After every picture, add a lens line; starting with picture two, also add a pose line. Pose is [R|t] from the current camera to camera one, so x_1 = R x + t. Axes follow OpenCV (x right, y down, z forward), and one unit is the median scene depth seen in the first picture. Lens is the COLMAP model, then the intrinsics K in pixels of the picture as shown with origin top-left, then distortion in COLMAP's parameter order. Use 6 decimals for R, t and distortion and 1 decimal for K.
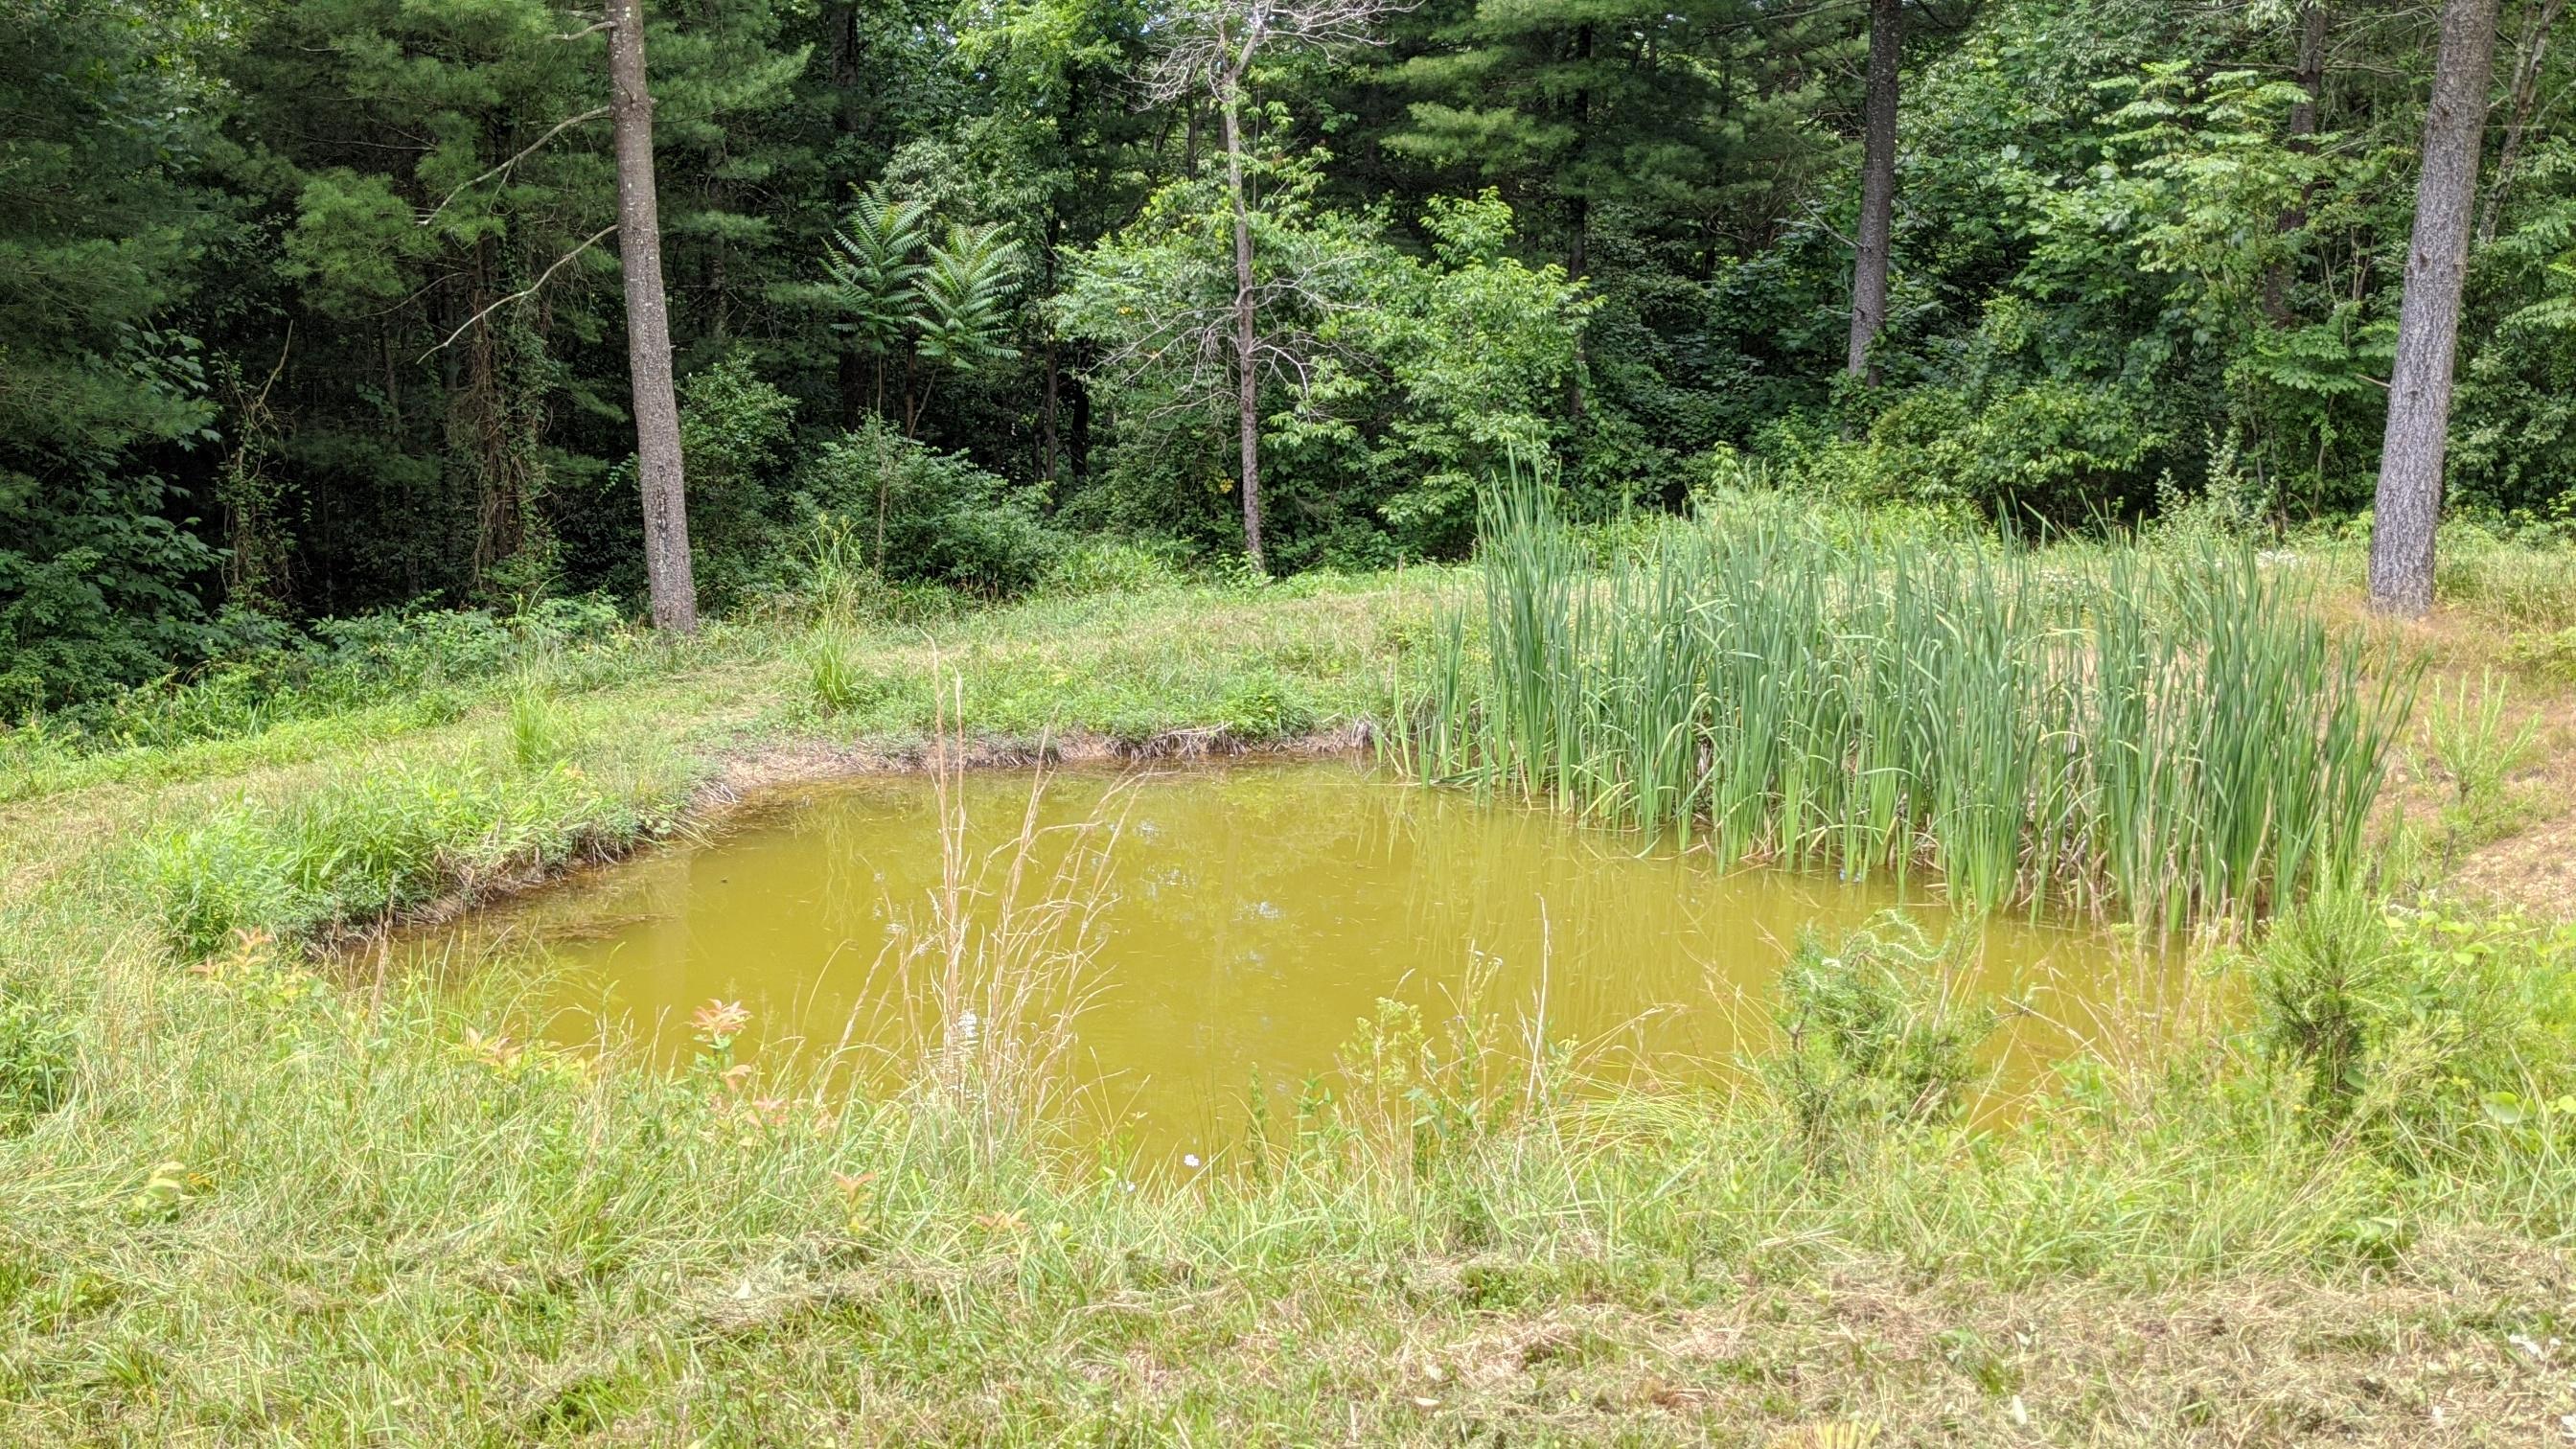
lens RADIAL K [[2454.3, 0, 1288.0], [0, 2454.3, 724.5], [0, 0, 1]] dist [0.044313, -0.084131]
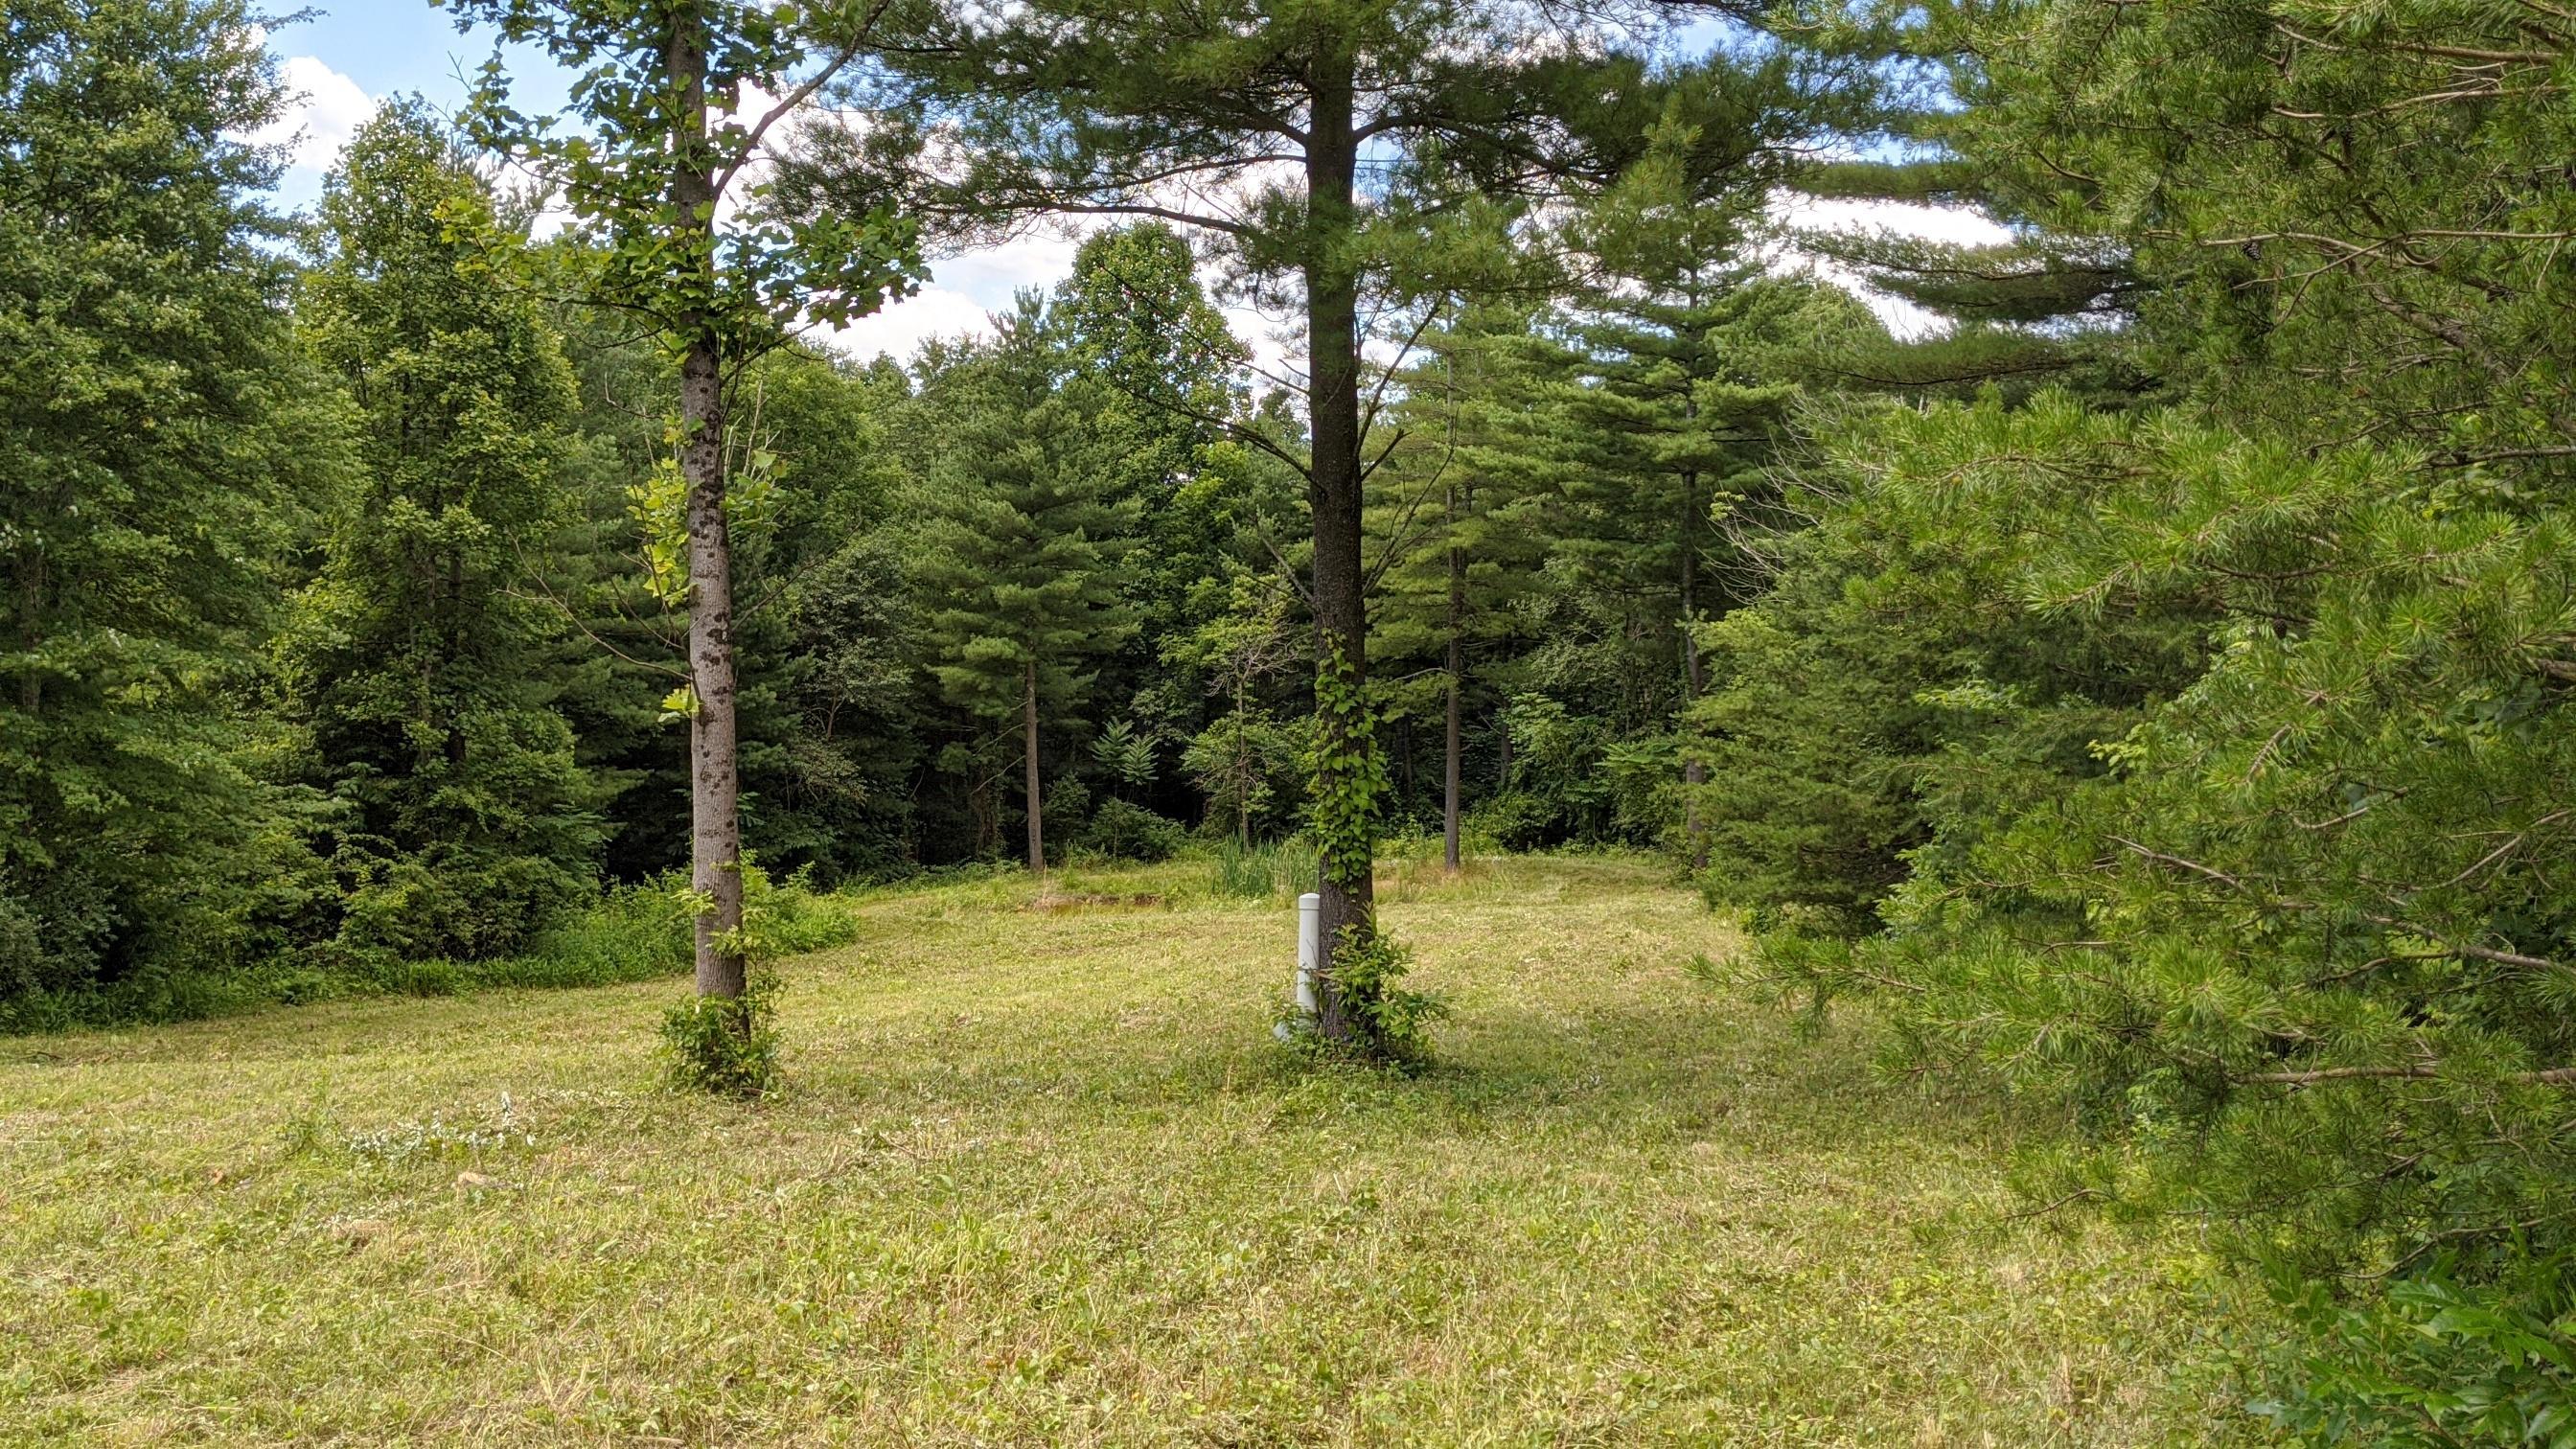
lens RADIAL K [[2454.3, 0, 1288.0], [0, 2454.3, 724.5], [0, 0, 1]] dist [0.044313, -0.084131]
pose [[0.983061, 0.013244, -0.182802, 0.569434], [-0.032869, 0.993956, -0.104747, 0.085611], [0.180310, 0.108982, 0.977554, -1.826991]]
